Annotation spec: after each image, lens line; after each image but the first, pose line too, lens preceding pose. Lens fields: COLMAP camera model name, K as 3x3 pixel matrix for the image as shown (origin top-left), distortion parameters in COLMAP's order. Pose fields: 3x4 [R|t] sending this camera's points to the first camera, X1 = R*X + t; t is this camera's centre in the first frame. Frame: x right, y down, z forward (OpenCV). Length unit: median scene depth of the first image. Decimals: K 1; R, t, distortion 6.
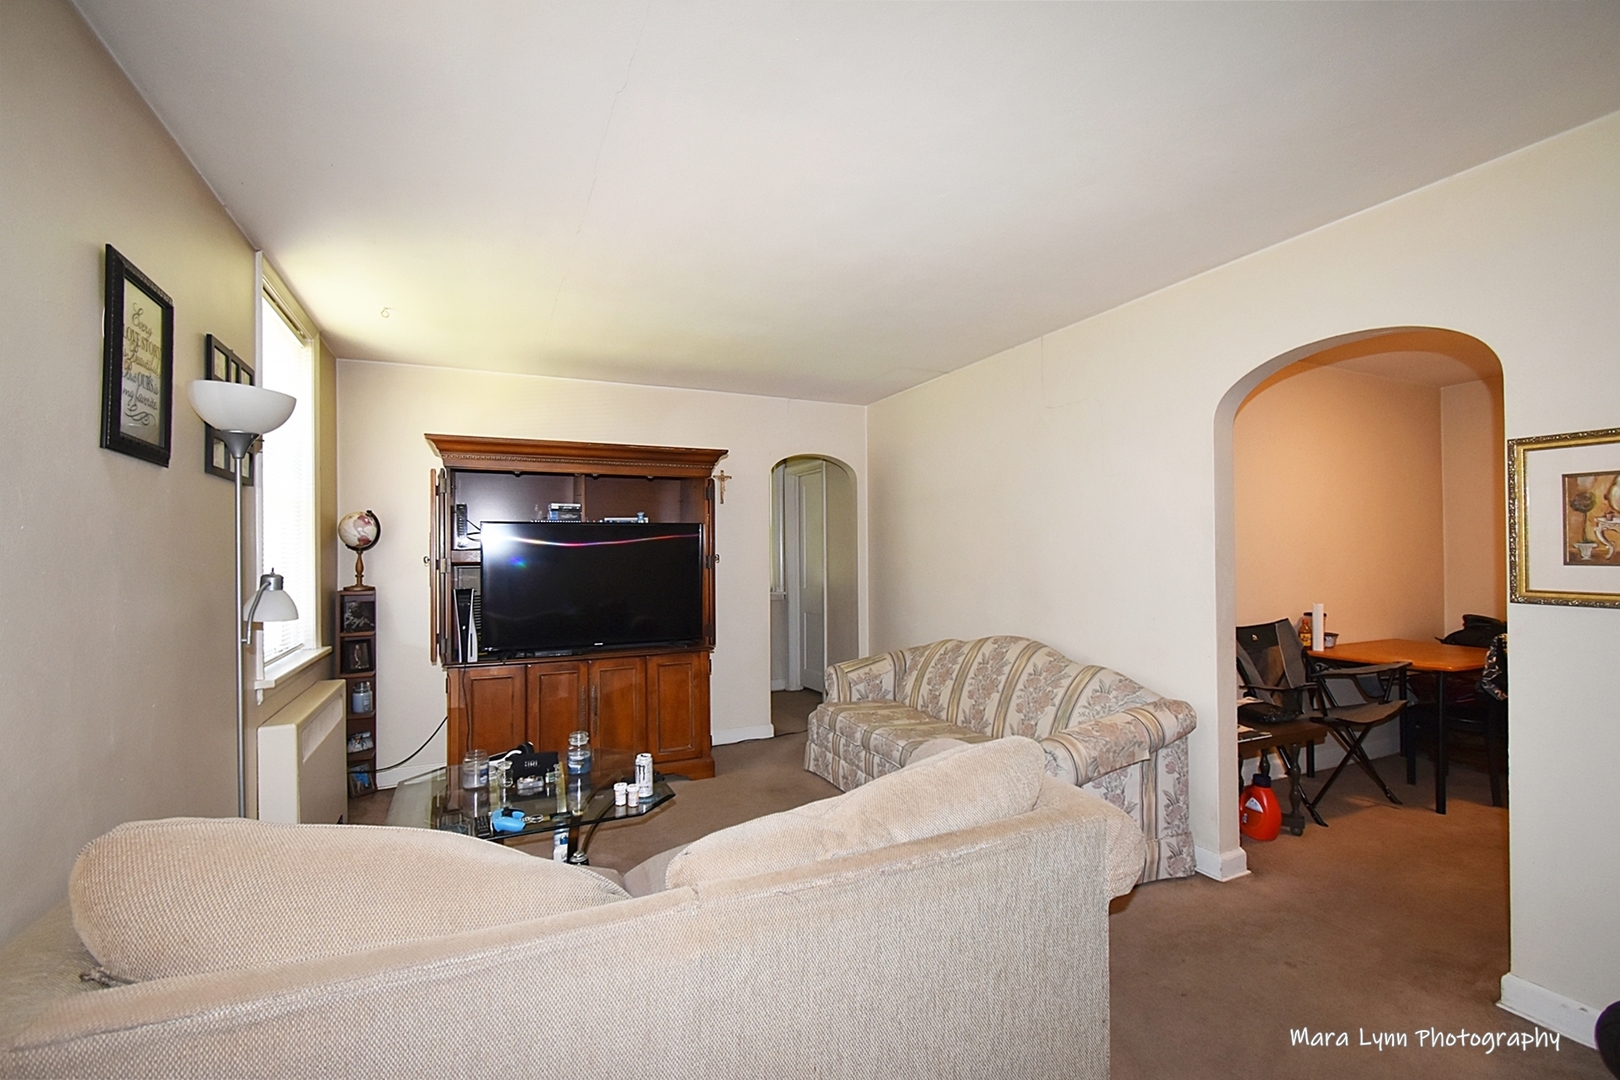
lens RADIAL K [[705.4, 0, 813.2], [0, 705.4, 553.1], [0, 0, 1]] dist [0.000849, 0.000049]
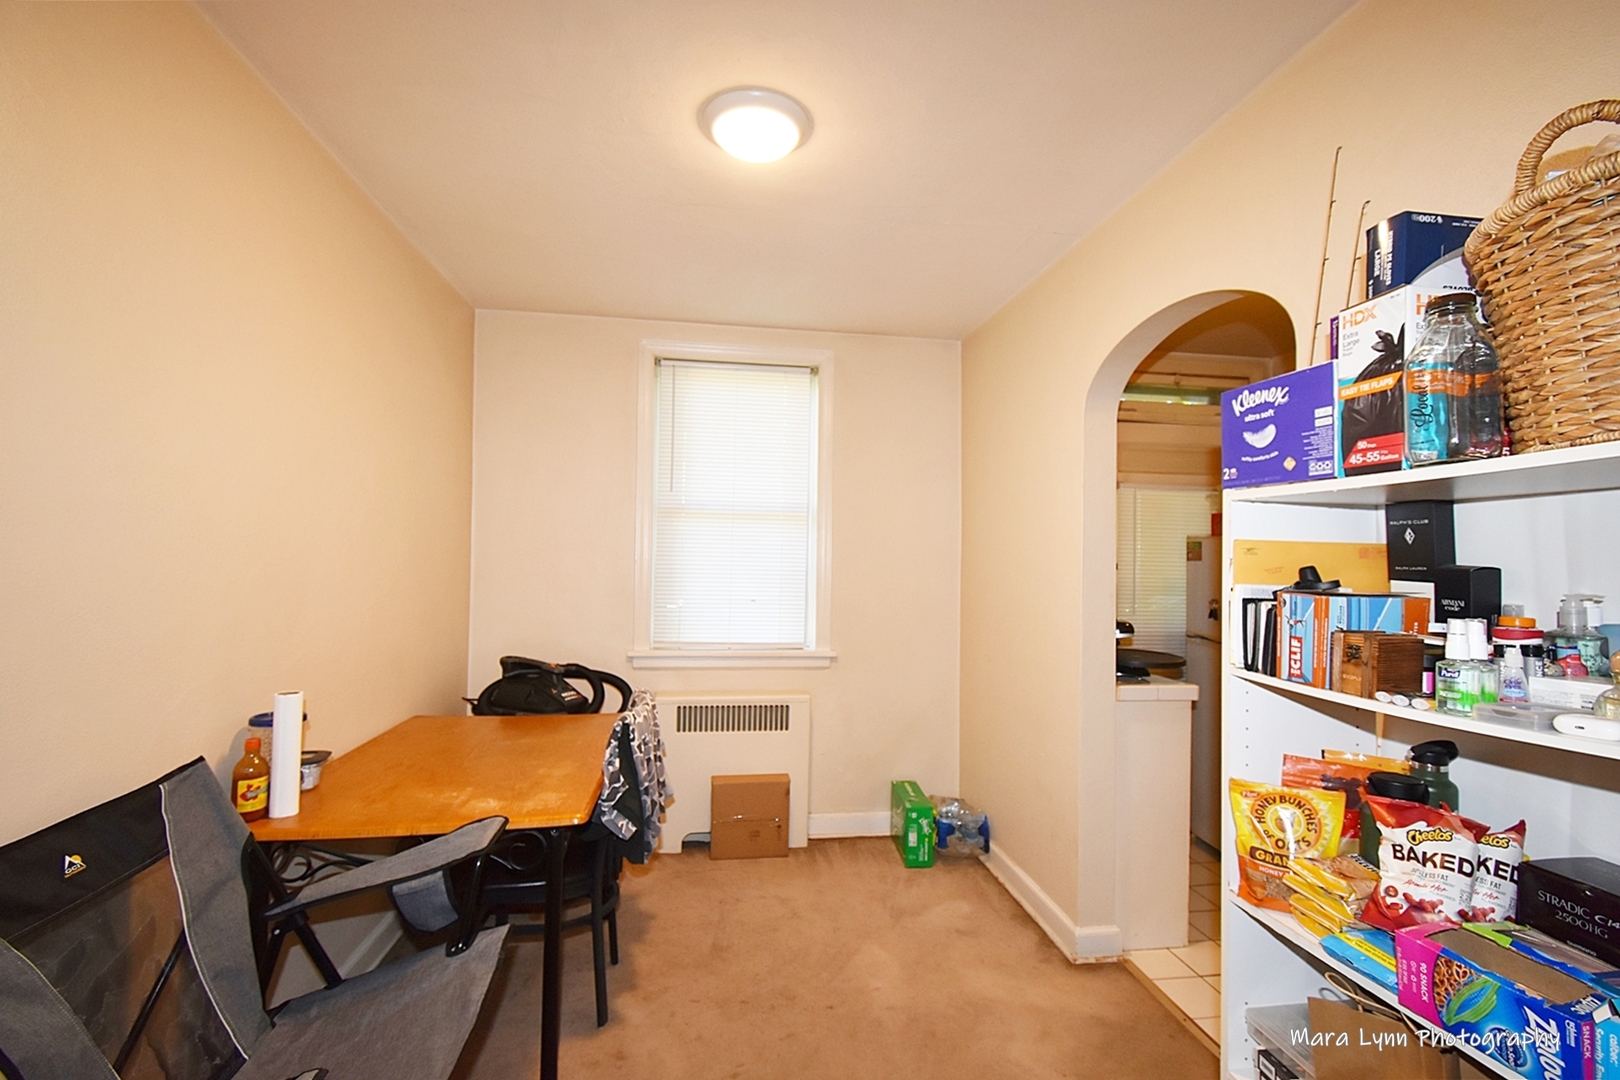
lens RADIAL K [[705.4, 0, 813.2], [0, 705.4, 553.1], [0, 0, 1]] dist [0.000849, 0.000049]
pose [[0.271207, 0.017286, 0.962366, 0.418058], [-0.015659, 0.999786, -0.013545, -0.005470], [-0.962394, -0.011396, 0.271420, 0.616509]]
